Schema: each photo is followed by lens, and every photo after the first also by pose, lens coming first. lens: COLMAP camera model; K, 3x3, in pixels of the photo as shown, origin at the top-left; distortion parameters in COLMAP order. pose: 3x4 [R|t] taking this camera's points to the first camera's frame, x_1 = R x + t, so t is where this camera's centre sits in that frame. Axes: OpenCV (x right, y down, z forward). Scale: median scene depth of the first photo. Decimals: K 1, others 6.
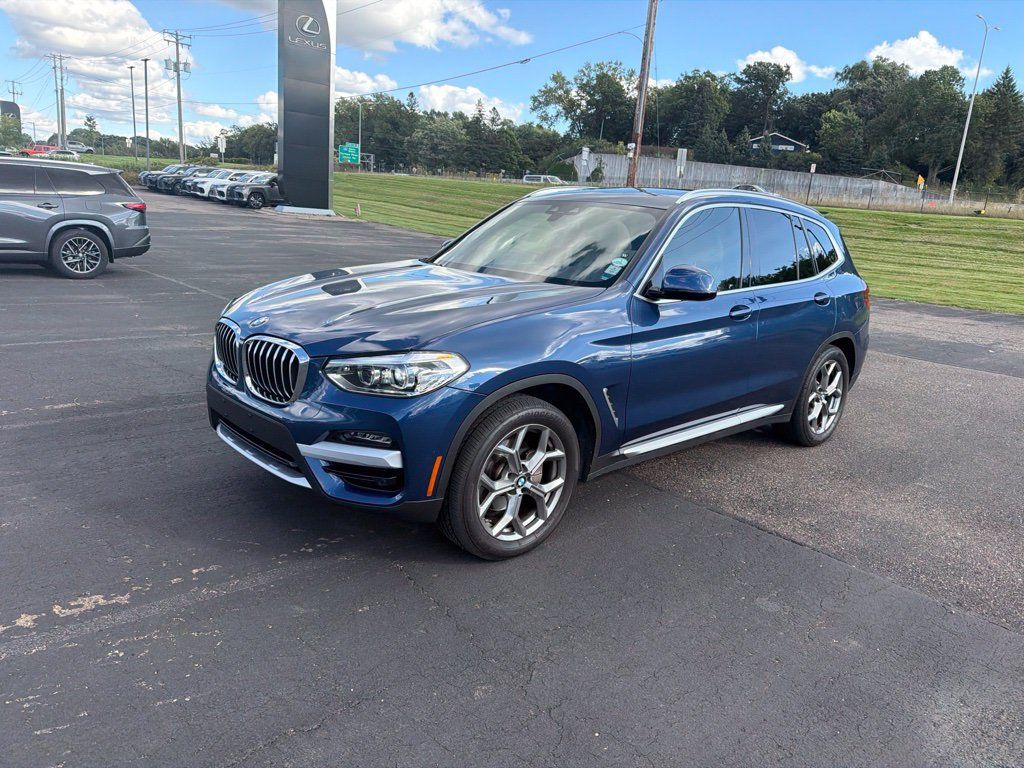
lens RADIAL K [[718.8, 0, 517.3], [0, 718.8, 389.9], [0, 0, 1]] dist [0.027876, -0.038000]
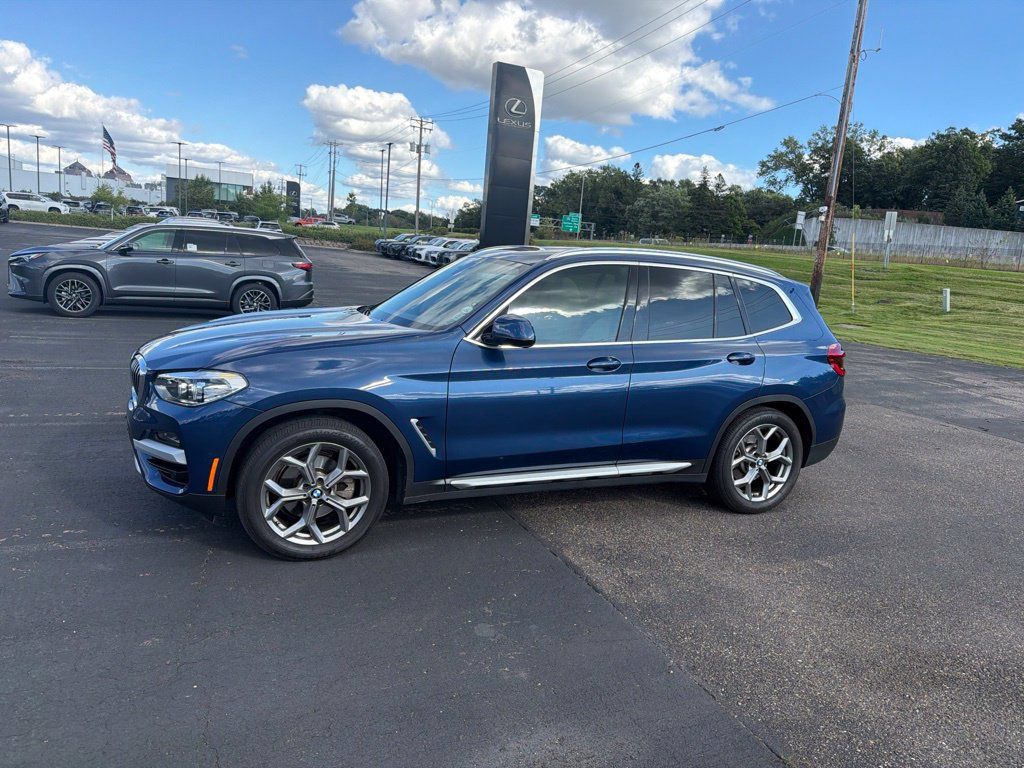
lens RADIAL K [[712.3, 0, 512.4], [0, 712.3, 408.0], [0, 0, 1]] dist [0.054348, -0.067036]
pose [[0.949867, 0.069001, -0.304946, 0.057553], [-0.087920, 0.994935, -0.048733, 0.001921], [0.300039, 0.073101, 0.951122, -0.000110]]
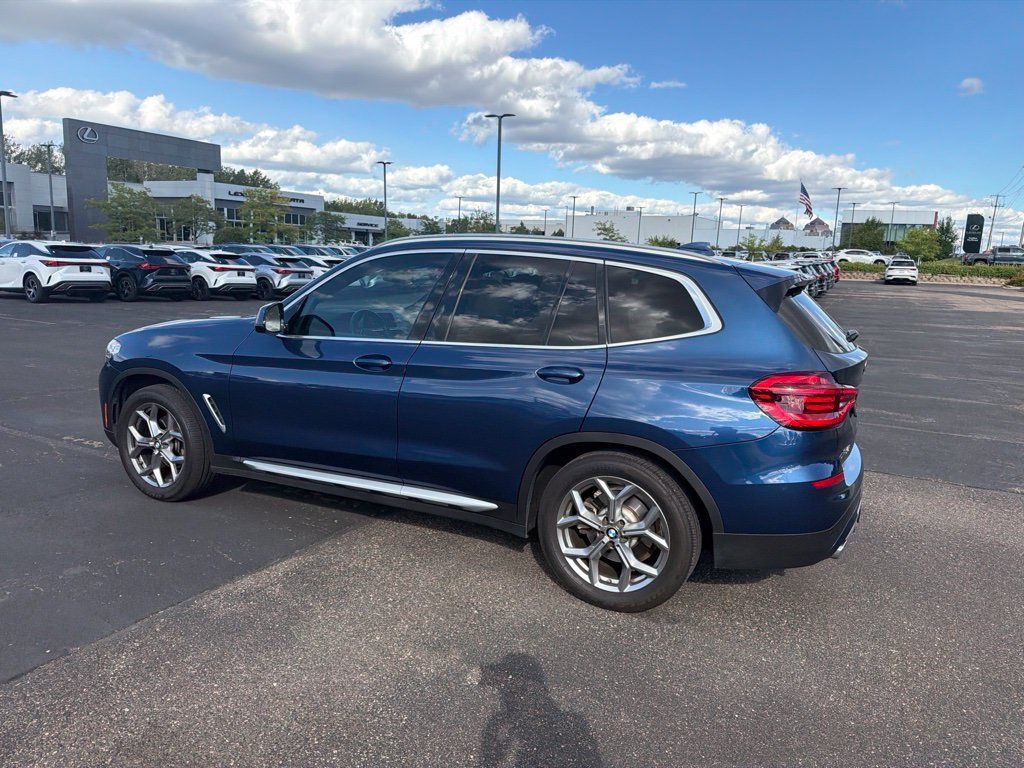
lens RADIAL K [[713.8, 0, 517.2], [0, 713.8, 390.5], [0, 0, 1]] dist [0.069054, -0.111339]
pose [[0.374485, 0.109525, -0.920742, 0.141463], [-0.237580, 0.971184, 0.018896, -0.015532], [0.896279, 0.211674, 0.389714, 0.095293]]
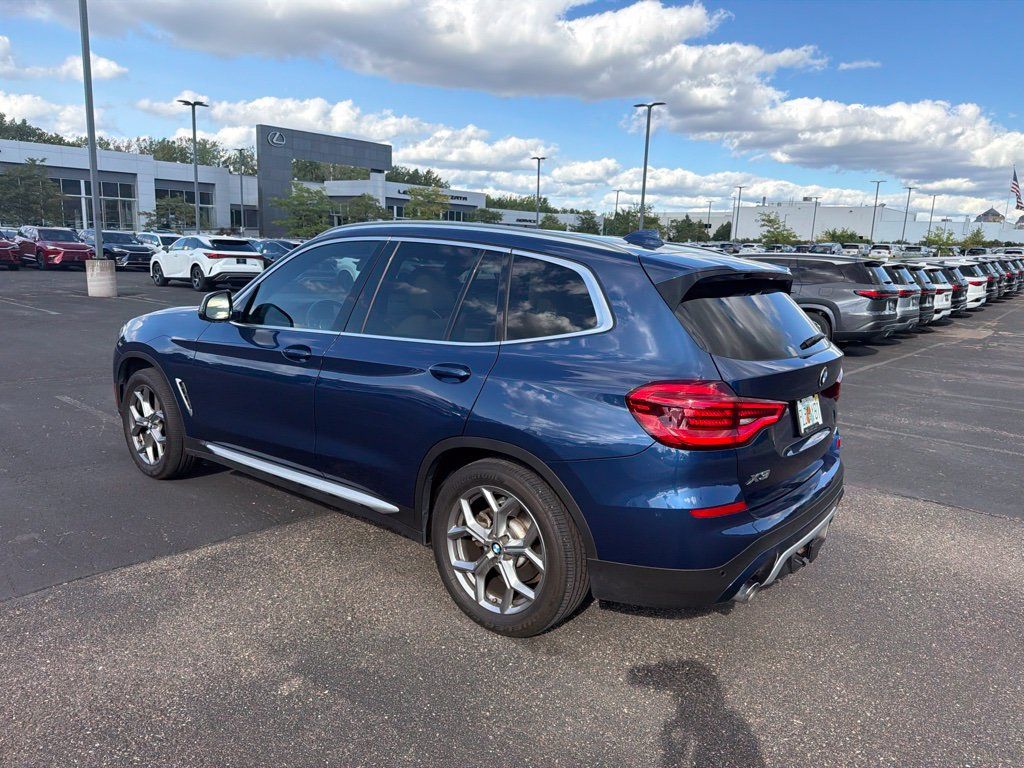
lens RADIAL K [[714.1, 0, 518.8], [0, 714.1, 399.3], [0, 0, 1]] dist [0.048351, -0.068750]
pose [[0.160747, 0.139300, -0.977116, 0.143275], [-0.268970, 0.958704, 0.092426, -0.024296], [0.949640, 0.247958, 0.191576, 0.128746]]
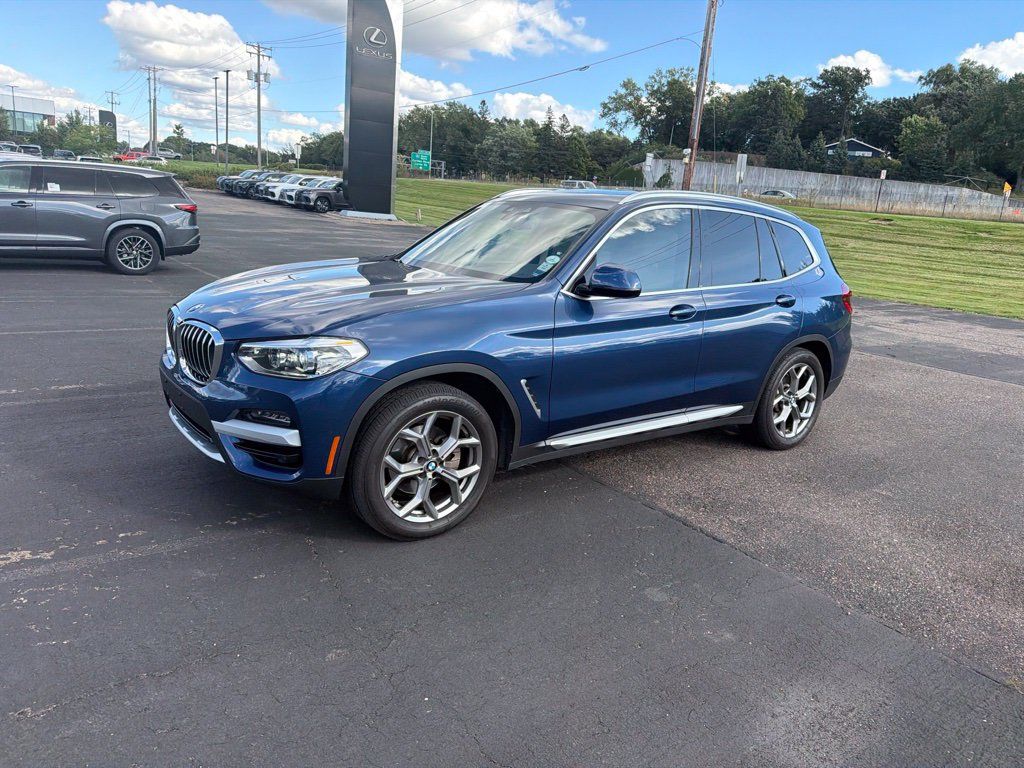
lens RADIAL K [[715.7, 0, 518.4], [0, 715.7, 387.6], [0, 0, 1]] dist [0.029767, -0.036922]
pose [[0.995409, 0.028794, -0.091281, 0.020081], [-0.029713, 0.999520, -0.008731, 0.001735], [0.090986, 0.011404, 0.995787, -0.002279]]
